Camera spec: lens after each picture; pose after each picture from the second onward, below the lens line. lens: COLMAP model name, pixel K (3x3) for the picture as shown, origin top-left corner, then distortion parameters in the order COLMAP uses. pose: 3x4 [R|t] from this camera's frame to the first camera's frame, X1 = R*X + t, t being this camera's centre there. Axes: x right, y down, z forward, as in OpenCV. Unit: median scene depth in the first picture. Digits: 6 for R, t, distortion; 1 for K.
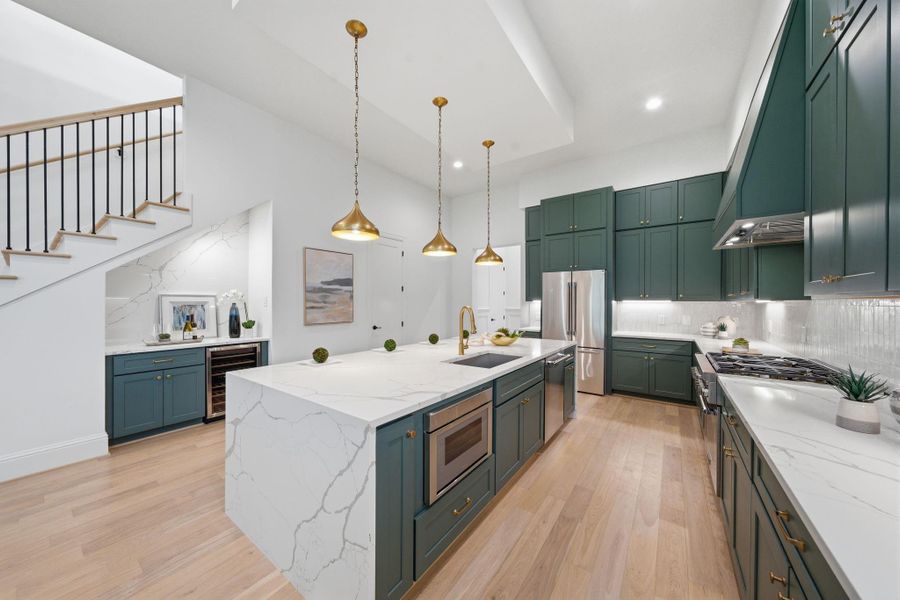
lens RADIAL K [[303.6, 0, 447.7], [0, 303.6, 303.5], [0, 0, 1]] dist [-0.000514, 0.000130]
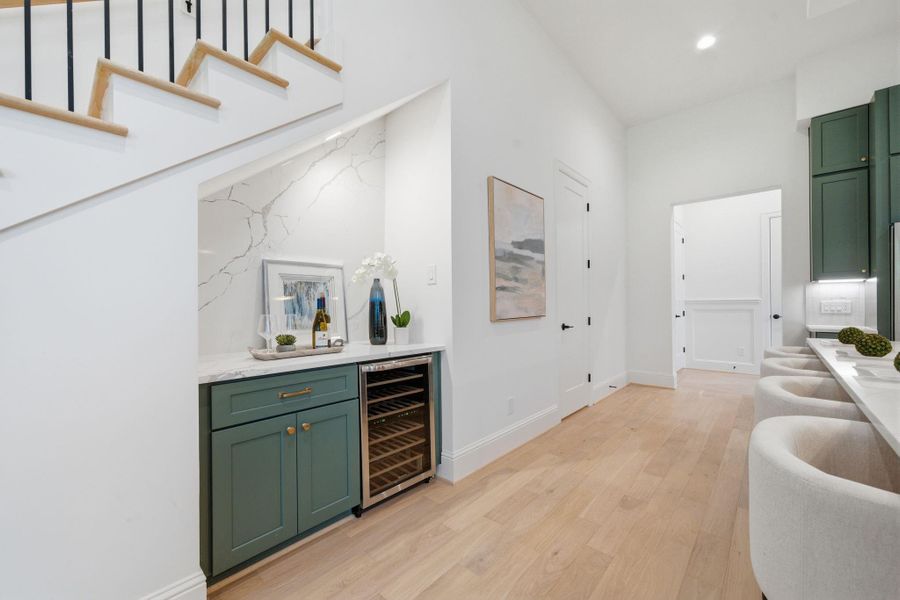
lens RADIAL K [[357.8, 0, 447.8], [0, 357.8, 305.3], [0, 0, 1]] dist [-0.031448, 0.018080]
pose [[0.993342, -0.010511, -0.114722, -0.519719], [0.010292, 0.999944, -0.002496, 0.048230], [0.114742, 0.001299, 0.993395, 0.396574]]
